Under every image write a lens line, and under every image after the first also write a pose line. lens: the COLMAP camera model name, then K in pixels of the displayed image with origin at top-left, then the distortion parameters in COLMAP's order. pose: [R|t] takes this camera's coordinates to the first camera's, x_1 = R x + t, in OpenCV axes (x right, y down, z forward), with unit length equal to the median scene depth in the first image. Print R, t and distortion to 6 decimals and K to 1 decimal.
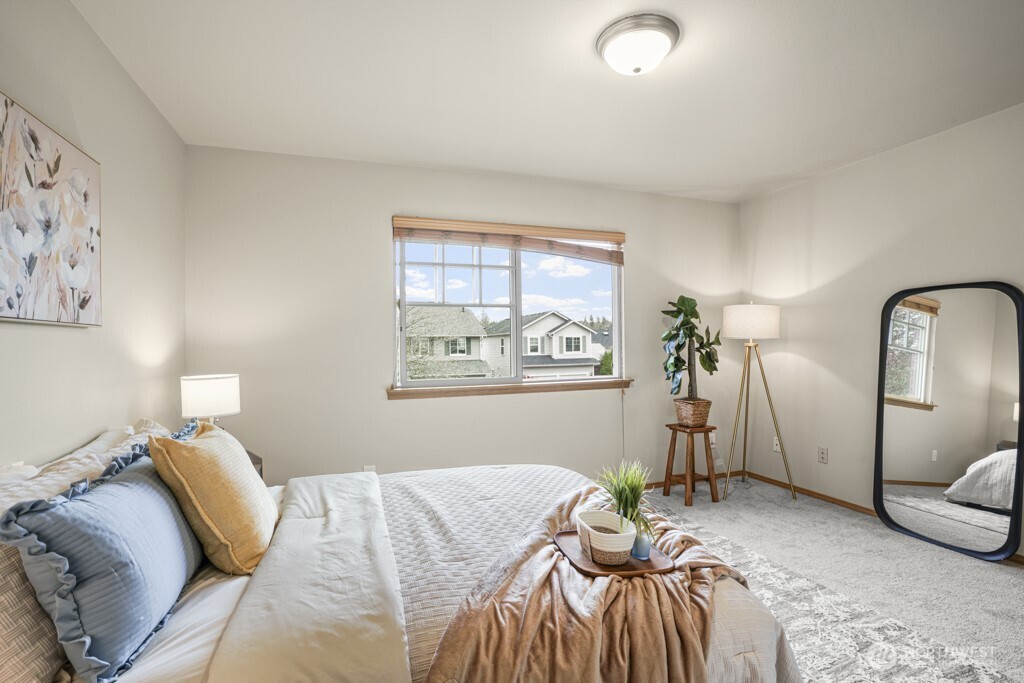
lens RADIAL K [[488.4, 0, 506.5], [0, 488.4, 336.7], [0, 0, 1]] dist [-0.066389, 0.030642]
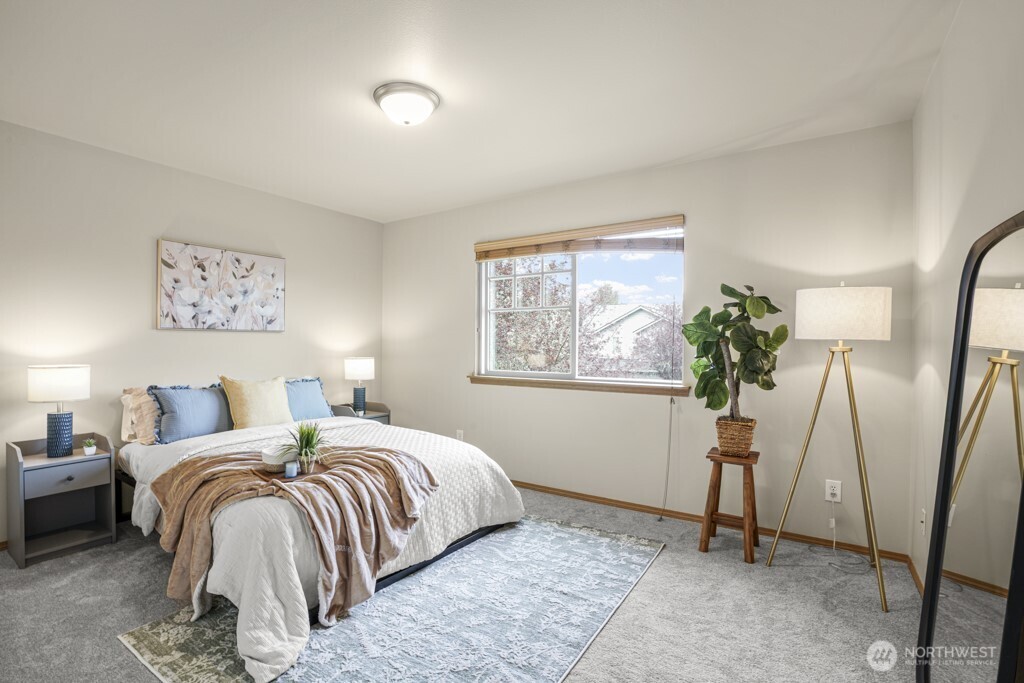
lens RADIAL K [[488.4, 0, 506.5], [0, 488.4, 336.7], [0, 0, 1]] dist [-0.066389, 0.030642]
pose [[0.574071, 0.003343, -0.818799, 1.606800], [0.000708, 0.999989, 0.004580, -0.006520], [0.818805, -0.003209, 0.574062, 0.549789]]
